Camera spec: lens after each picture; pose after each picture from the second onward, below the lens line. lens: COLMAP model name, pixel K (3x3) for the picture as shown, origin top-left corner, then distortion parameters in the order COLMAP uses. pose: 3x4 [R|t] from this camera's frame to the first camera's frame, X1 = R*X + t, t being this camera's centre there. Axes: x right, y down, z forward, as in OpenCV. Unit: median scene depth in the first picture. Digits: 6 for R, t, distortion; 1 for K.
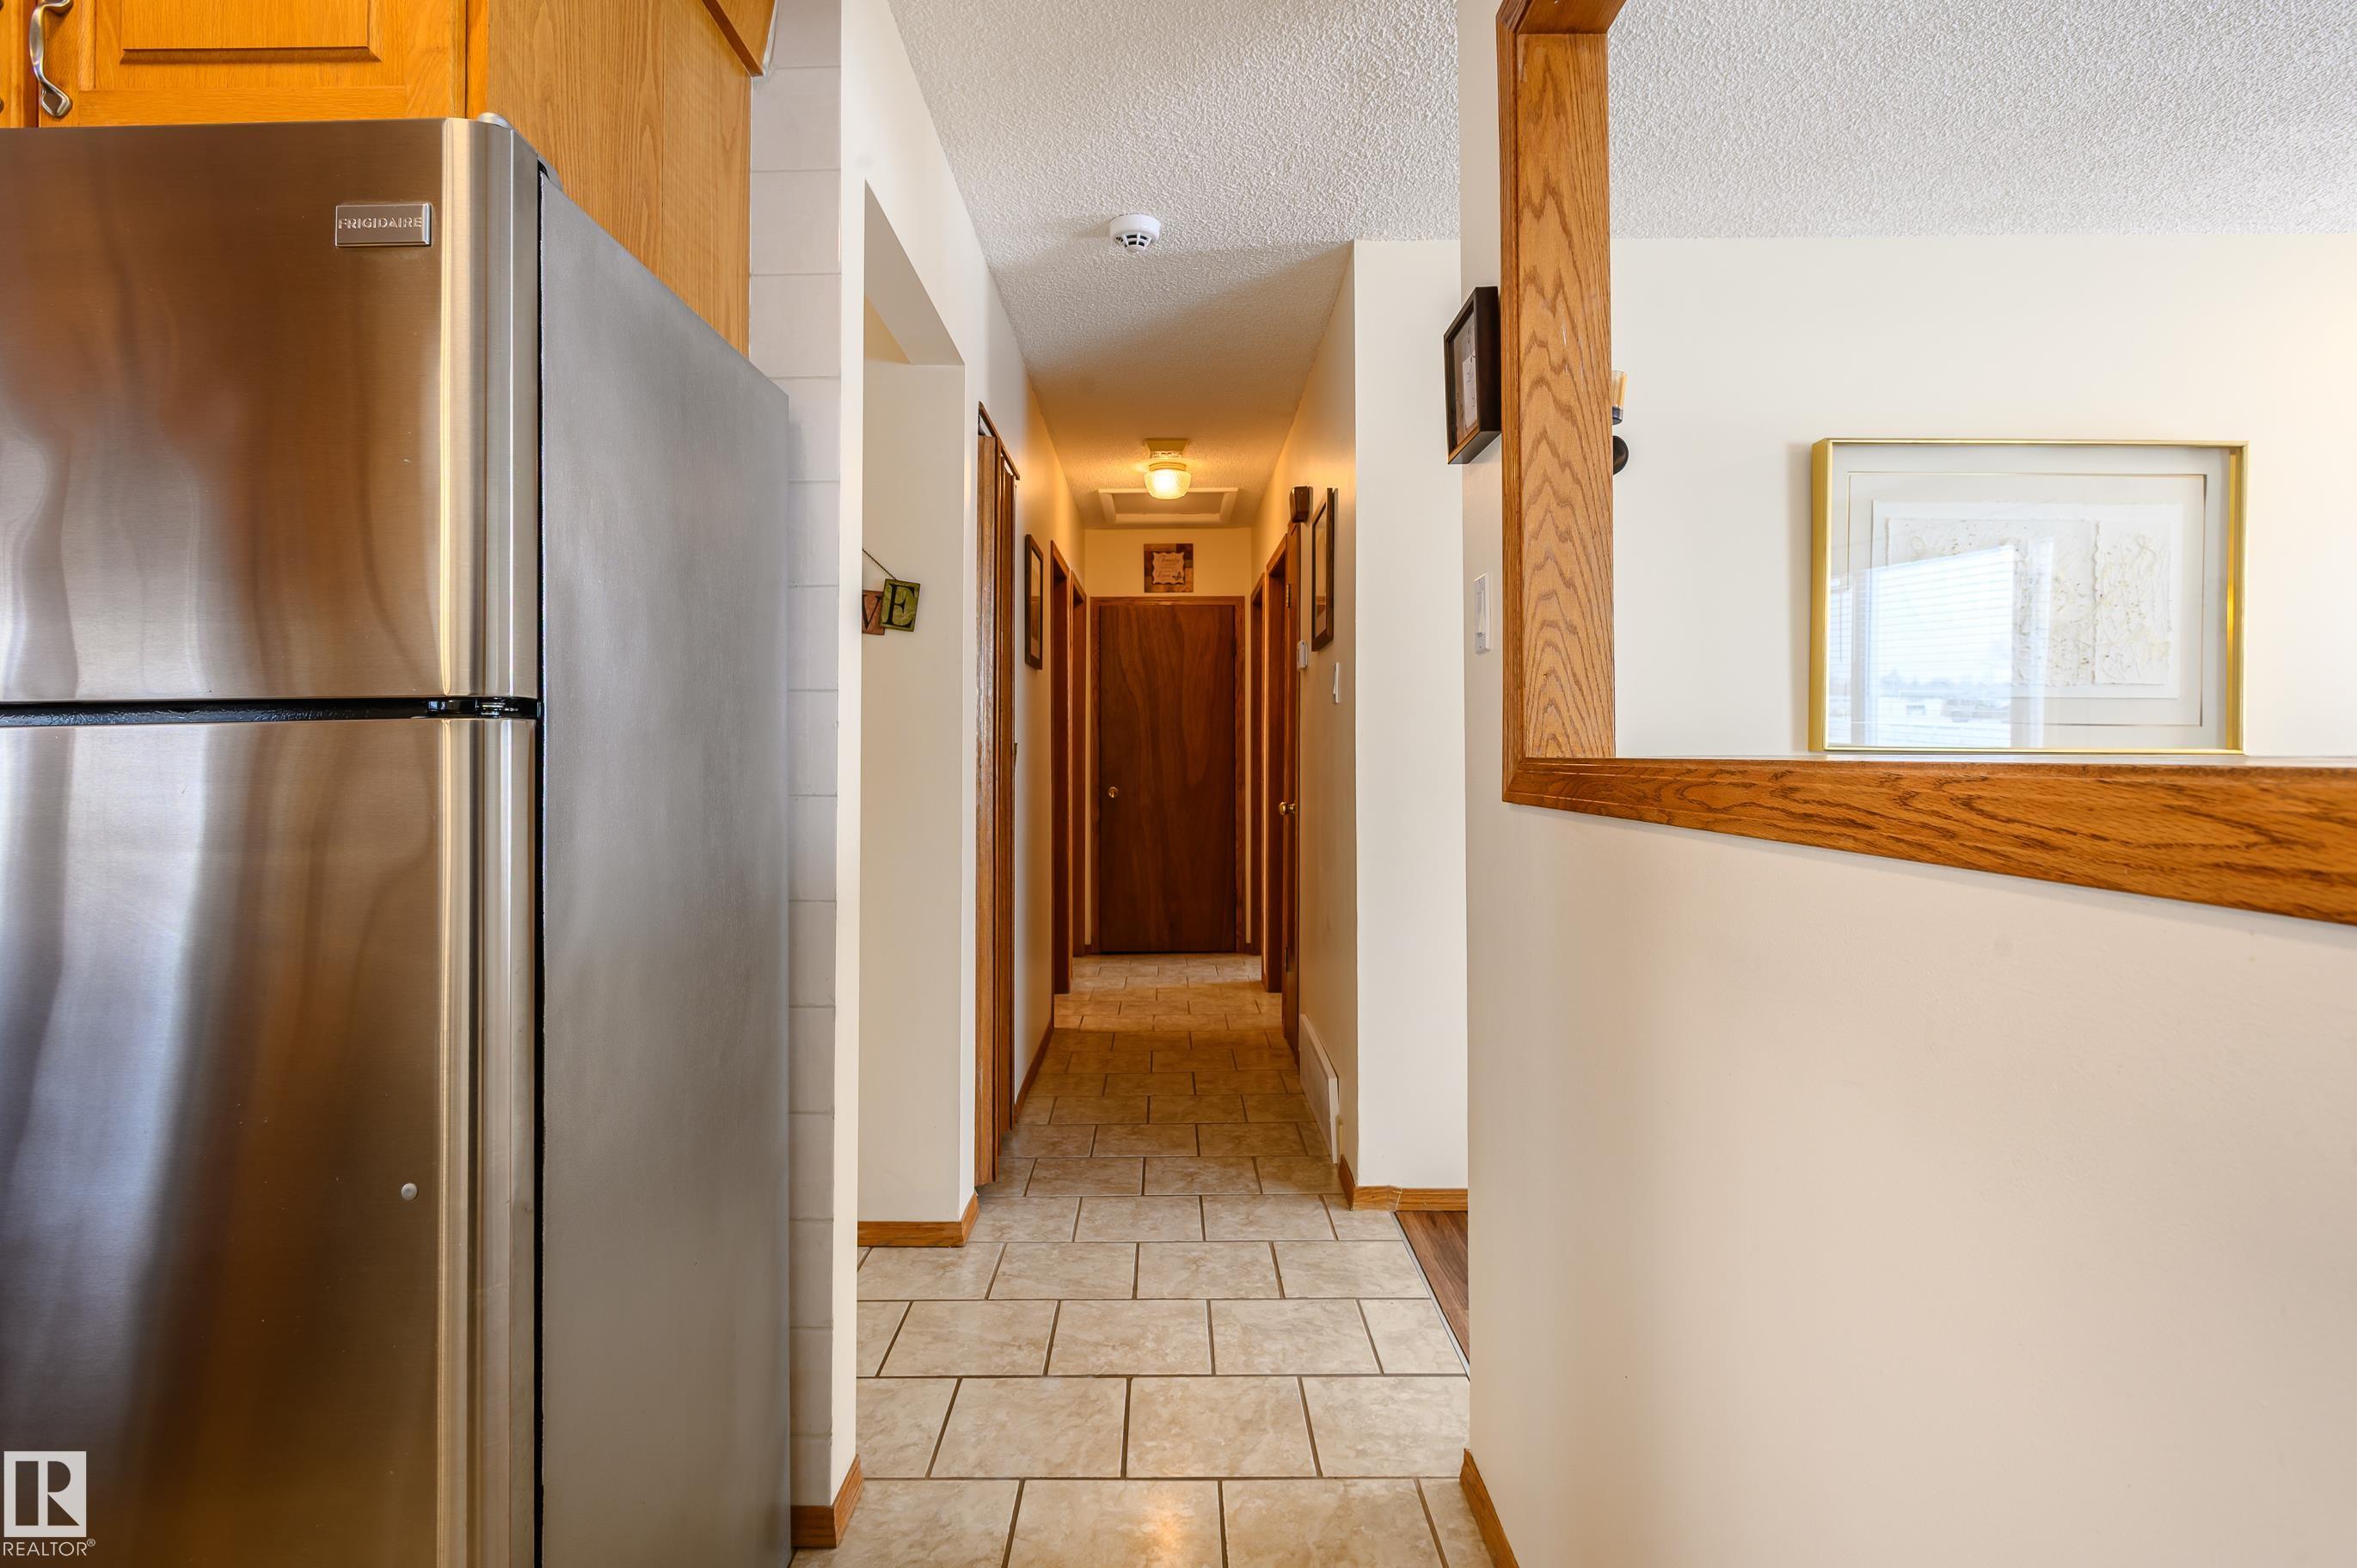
lens RADIAL K [[1218.1, 0, 1172.3], [0, 1218.1, 719.4], [0, 0, 1]] dist [0.000297, -0.000348]
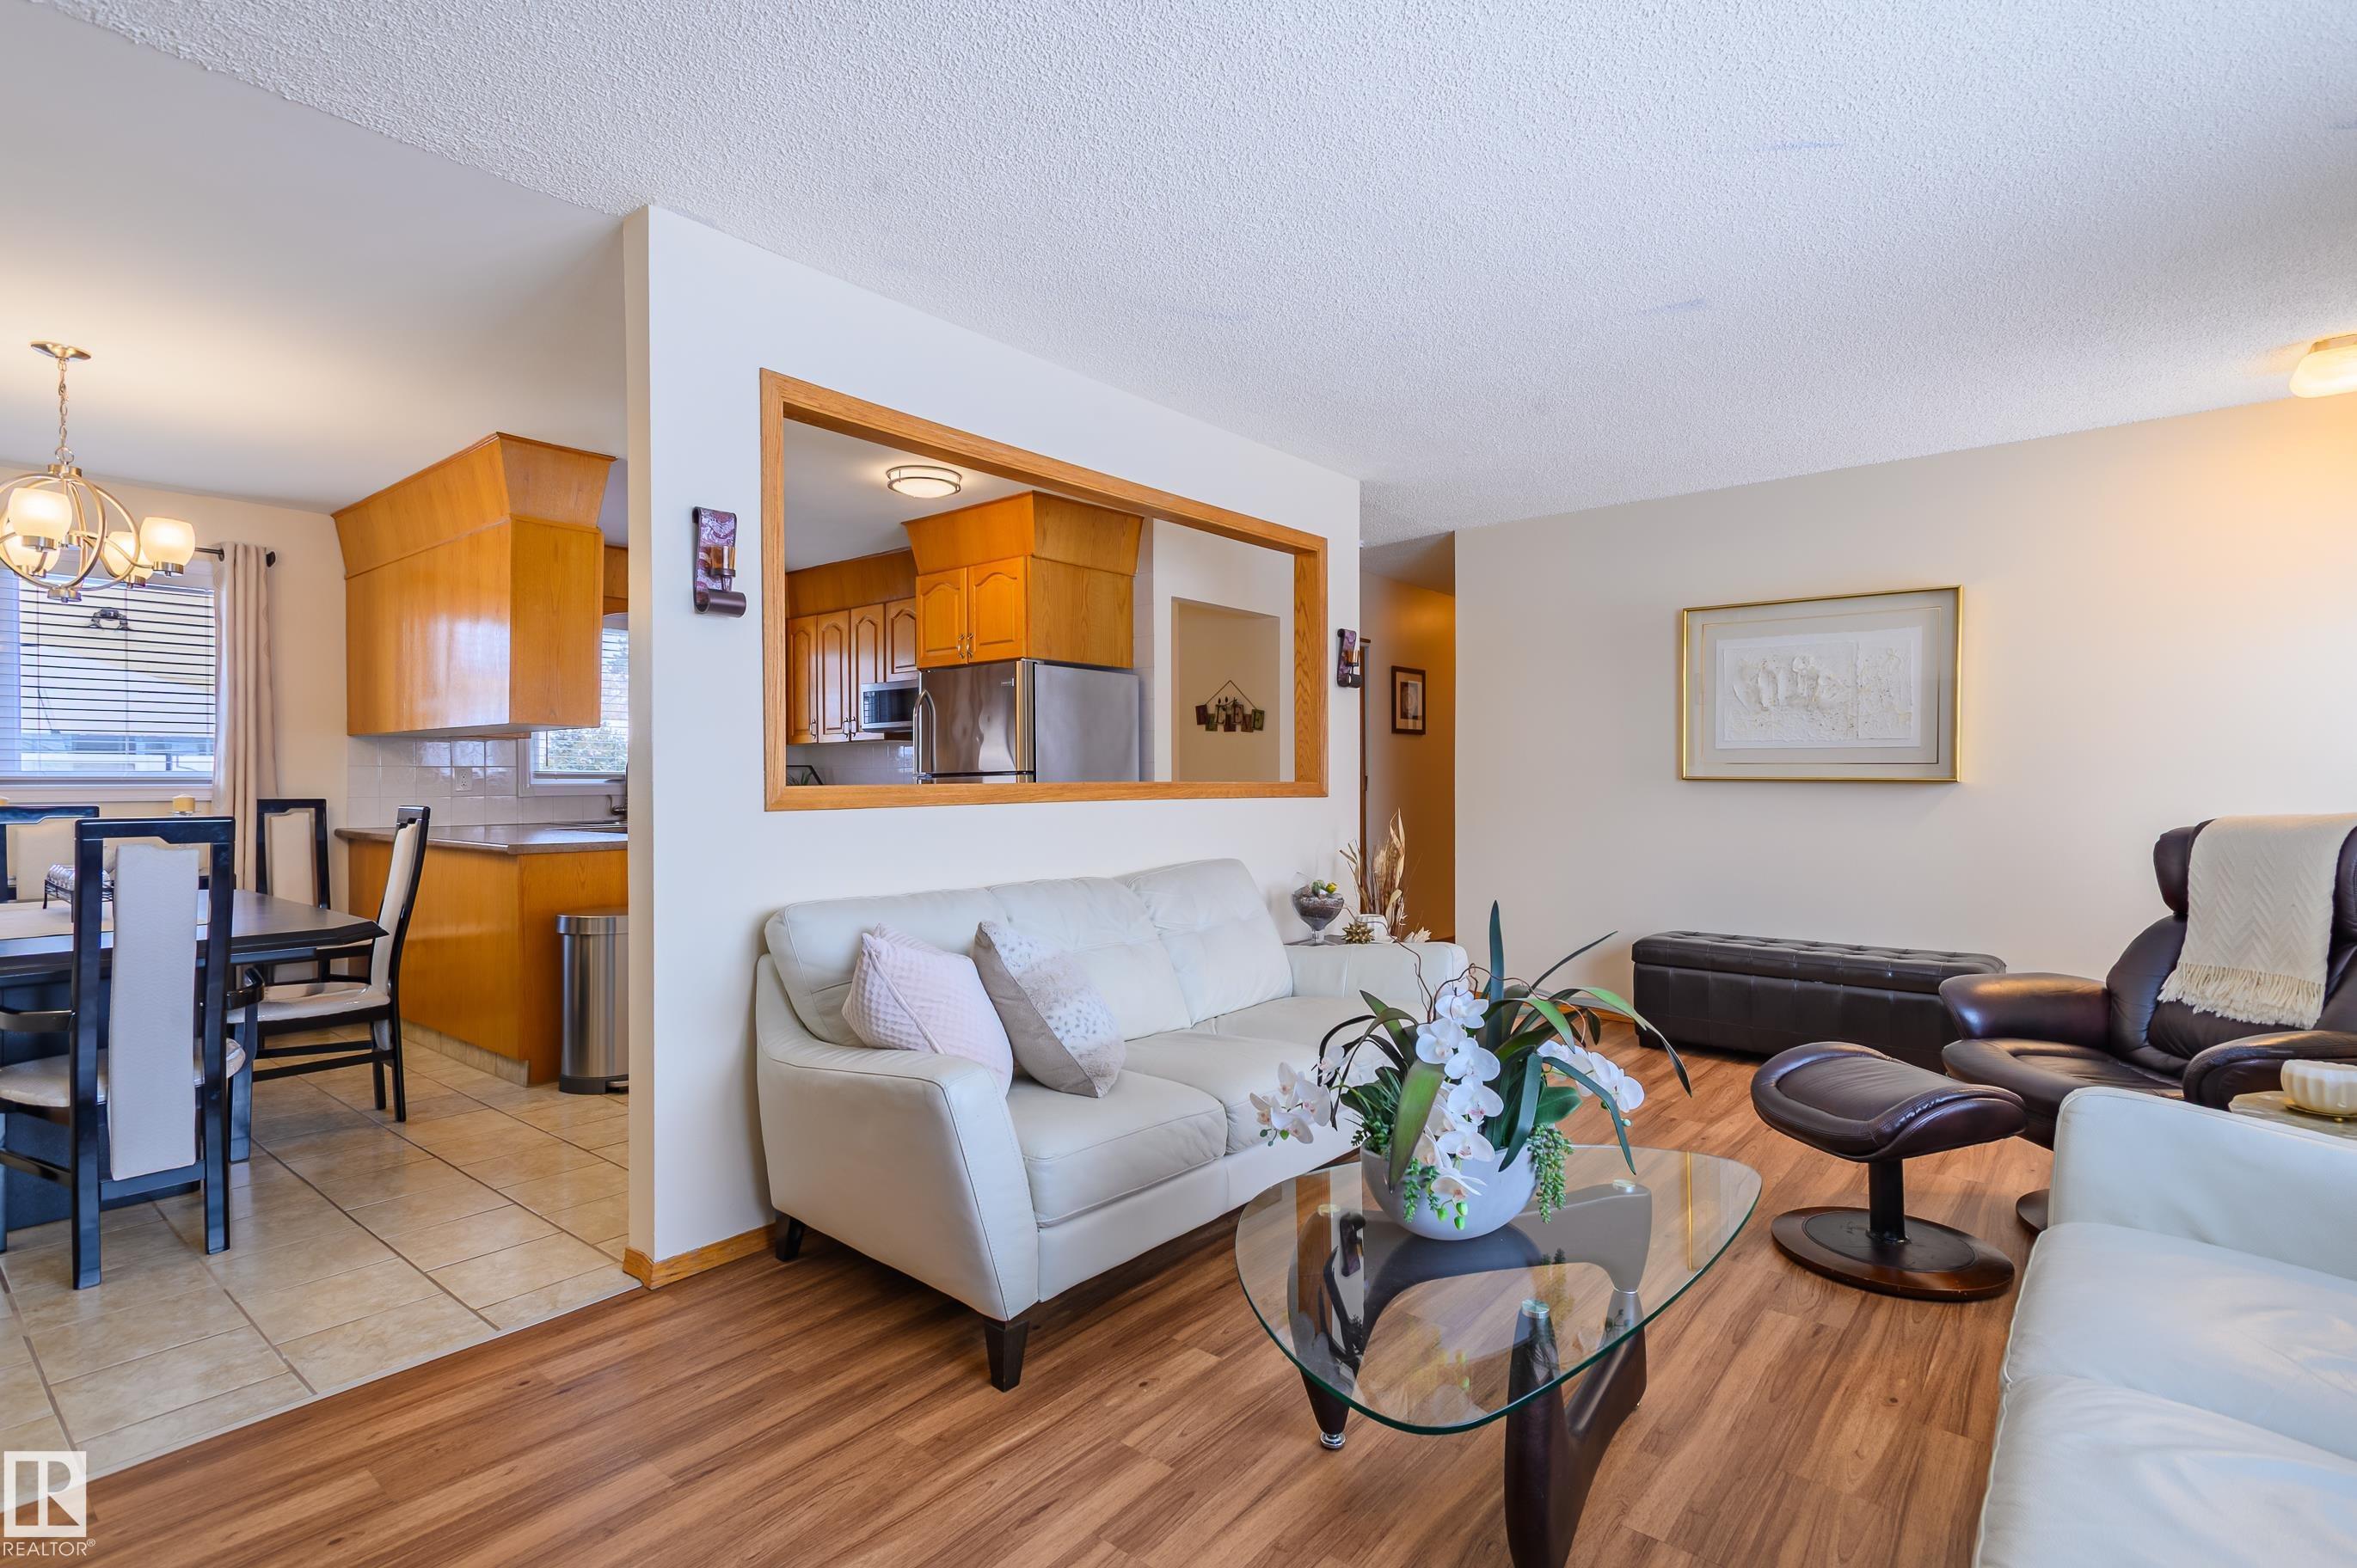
lens RADIAL K [[1123.2, 0, 1181.4], [0, 1123.2, 787.6], [0, 0, 1]] dist [0.011930, 0.000397]
pose [[0.771095, 0.003685, -0.636710, 0.886160], [0.018190, 0.999448, 0.027814, -0.020119], [0.636460, -0.033029, 0.770602, -0.669494]]
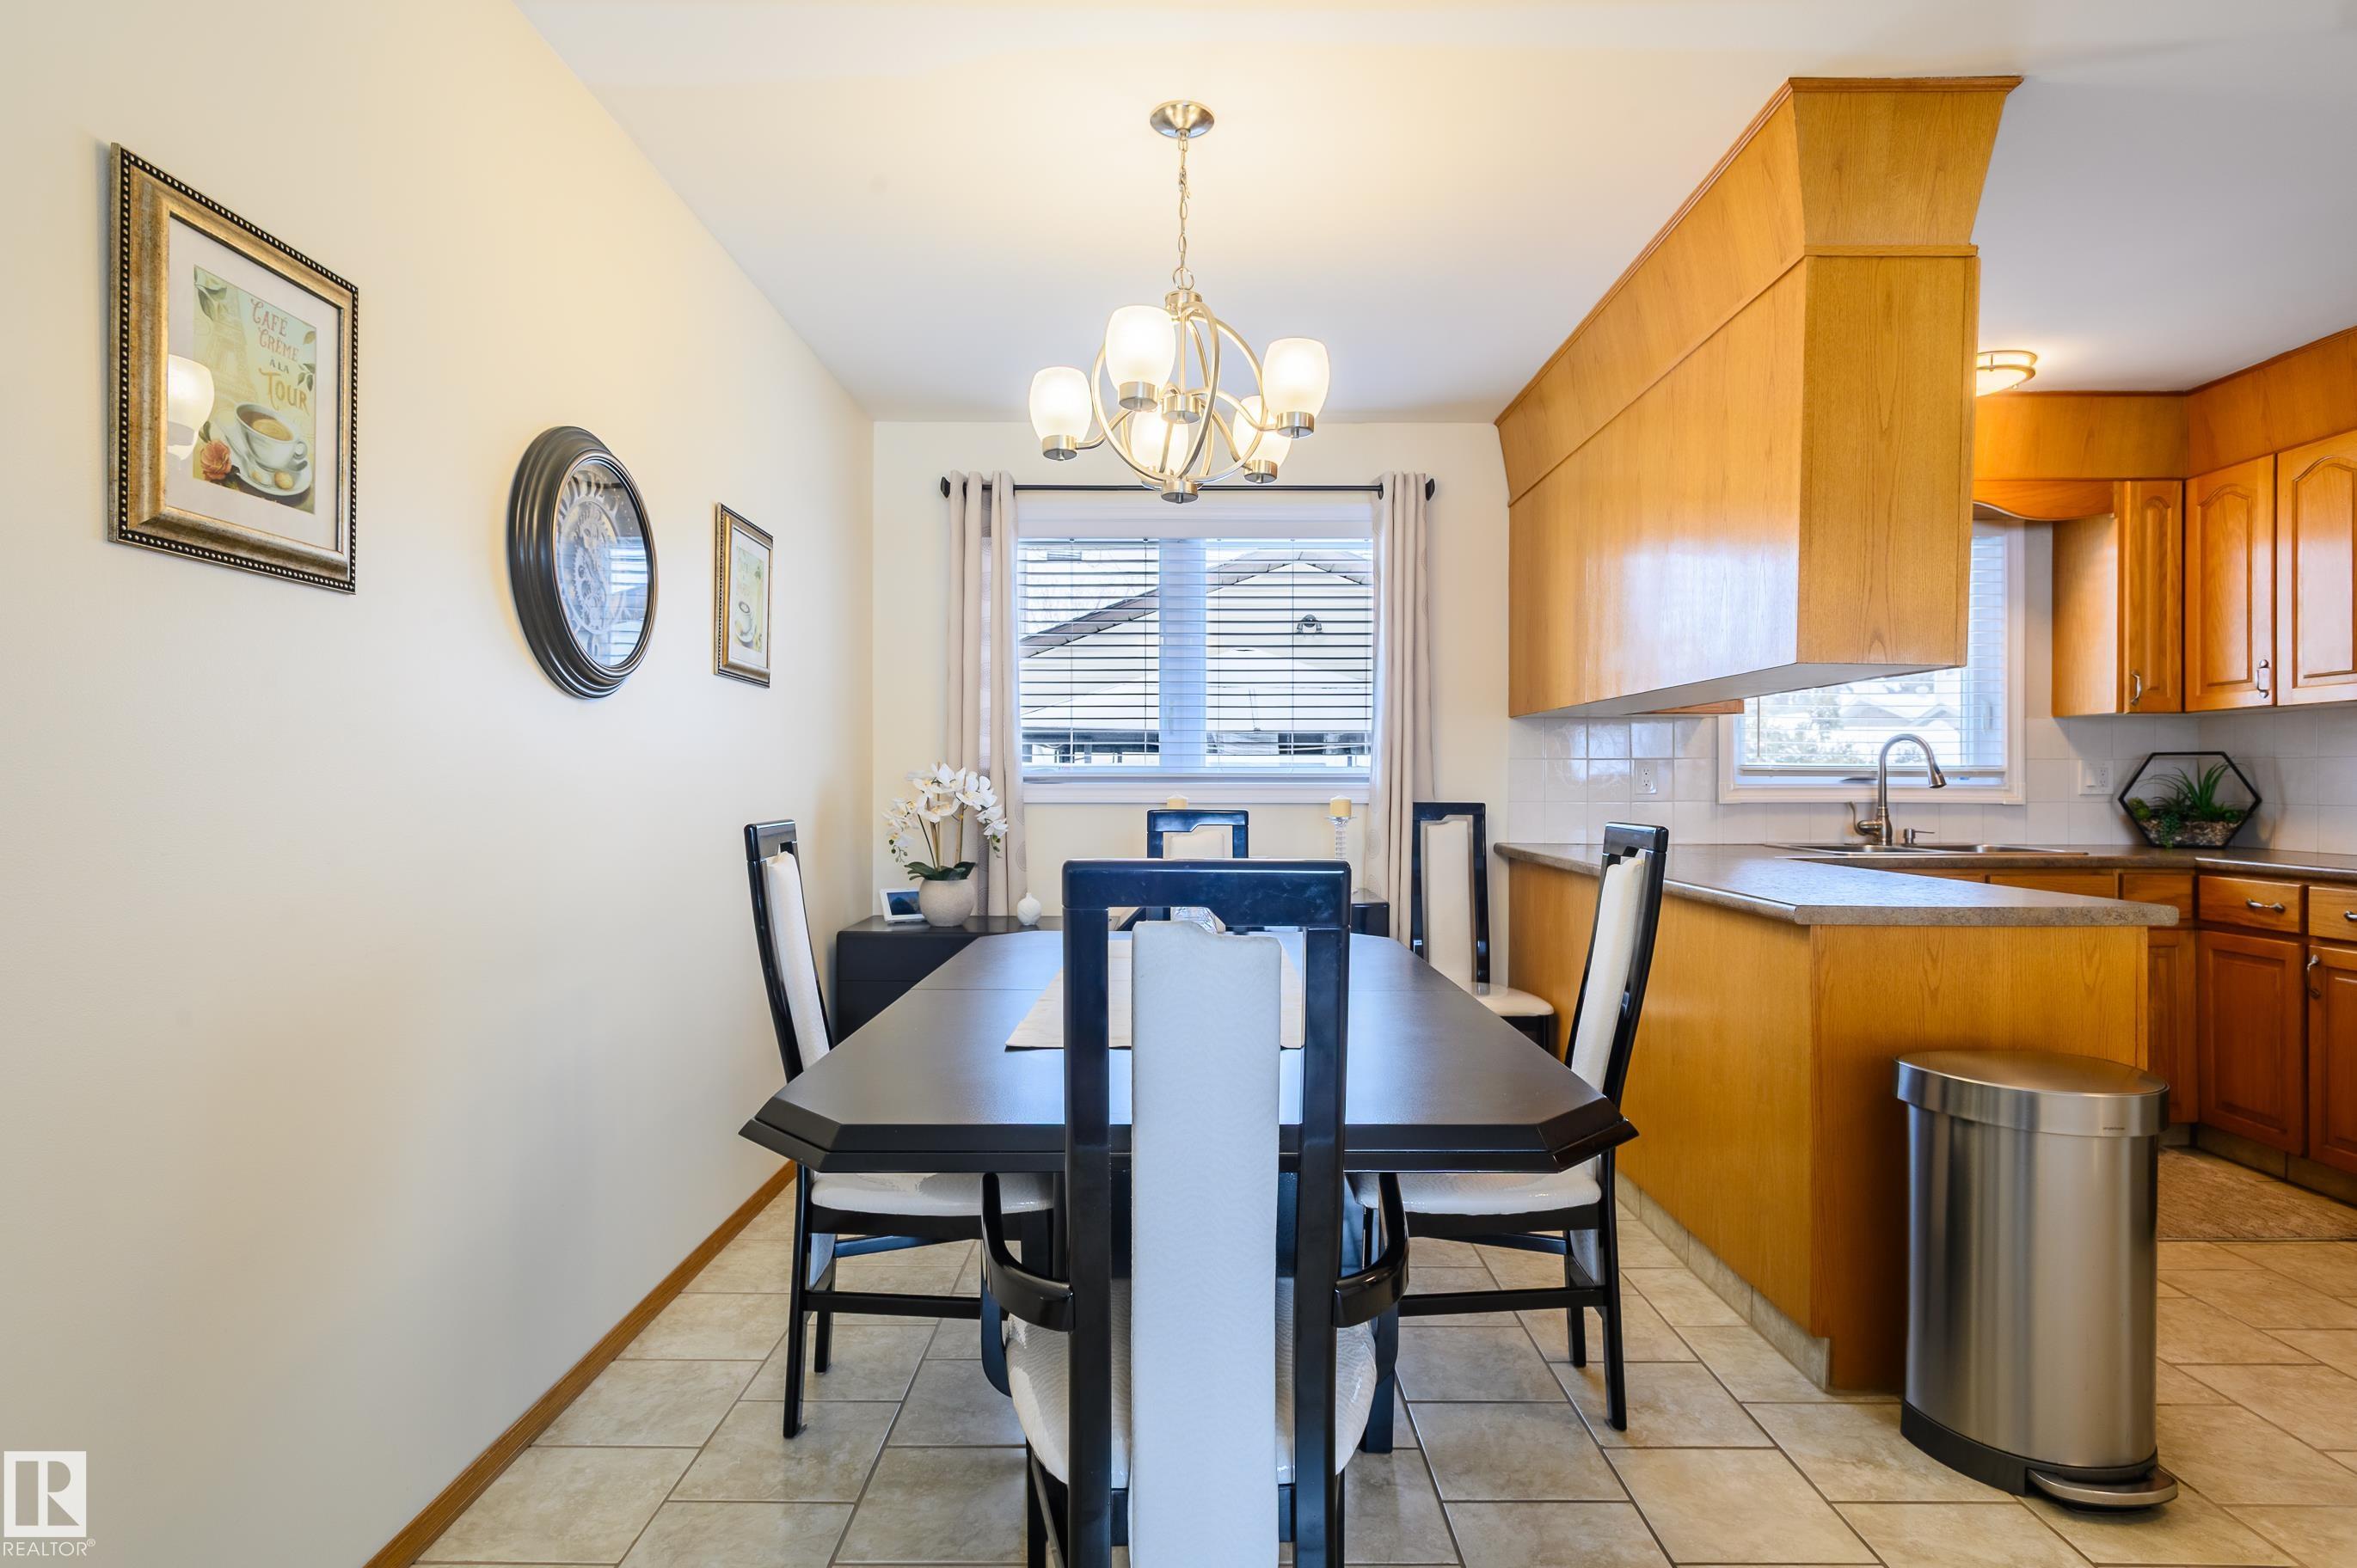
lens RADIAL K [[1190.6, 0, 1176.9], [0, 1190.6, 790.4], [0, 0, 1]] dist [0.001633, -0.001049]
pose [[-0.006247, 0.008011, -0.999948, 0.212686], [0.026271, 0.999624, 0.007844, -0.013564], [0.999635, -0.026221, -0.006455, -0.528079]]
